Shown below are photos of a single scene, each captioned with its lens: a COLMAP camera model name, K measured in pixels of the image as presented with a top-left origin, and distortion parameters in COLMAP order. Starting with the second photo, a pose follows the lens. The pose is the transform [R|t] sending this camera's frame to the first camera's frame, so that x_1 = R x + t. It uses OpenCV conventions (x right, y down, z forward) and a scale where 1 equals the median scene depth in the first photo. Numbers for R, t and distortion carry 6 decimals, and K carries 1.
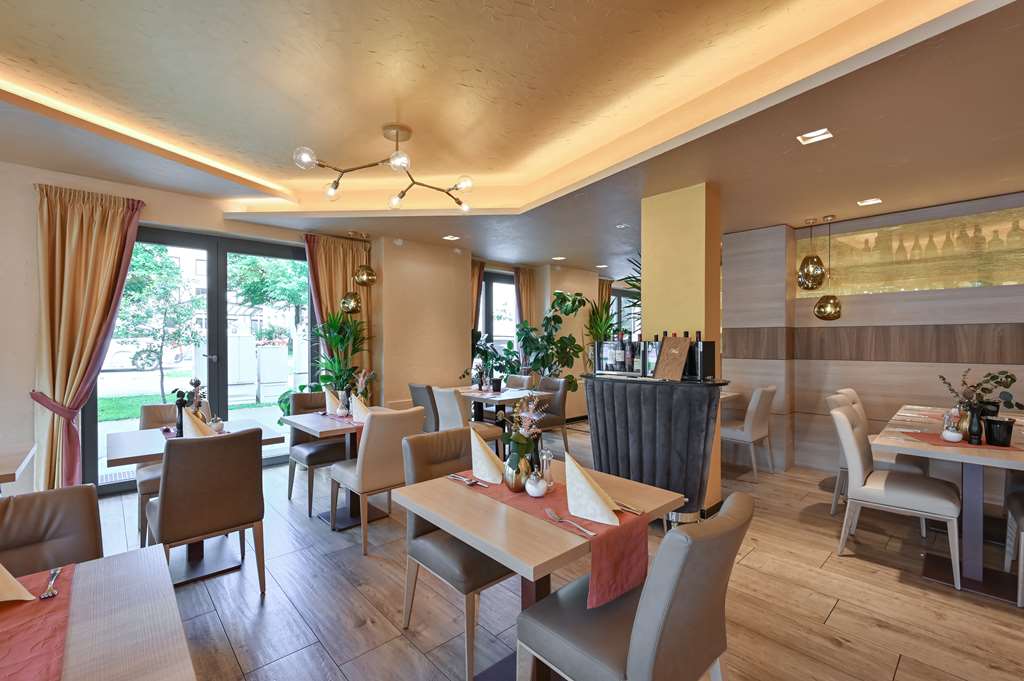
lens RADIAL K [[439.9, 0, 512.0], [0, 439.9, 340.5], [0, 0, 1]] dist [0.000480, 0.000034]
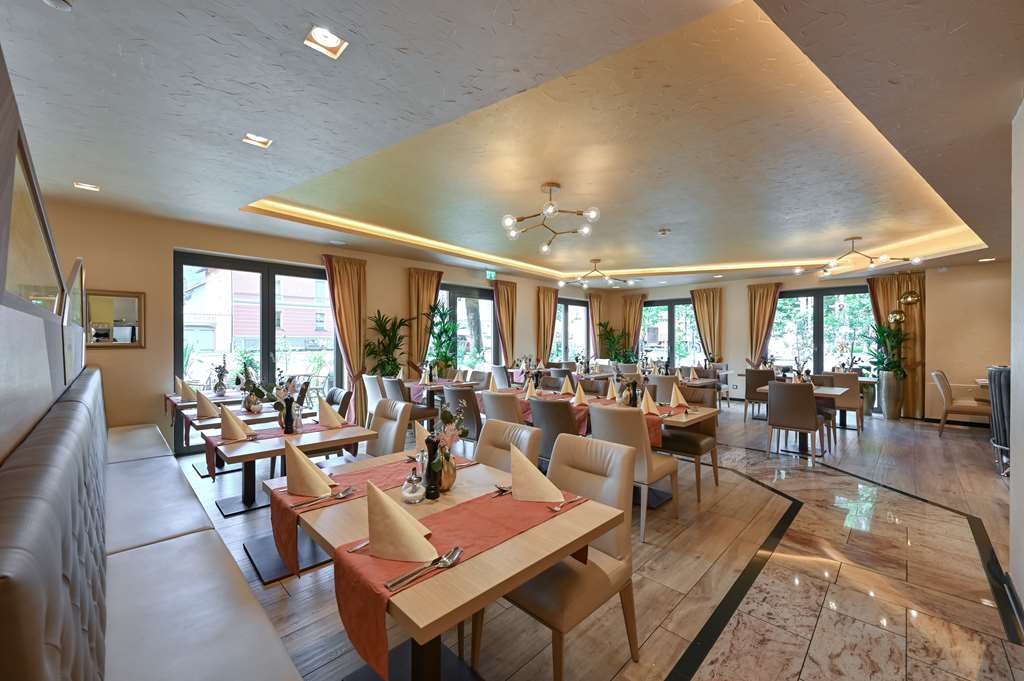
lens RADIAL K [[405.7, 0, 512.0], [0, 405.7, 340.5], [0, 0, 1]] dist [-0.000190, -0.000036]
pose [[0.042116, 0.001114, -0.999112, 1.171624], [-0.004891, 0.999988, 0.000909, 0.003705], [0.999101, 0.004849, 0.042121, -0.496297]]
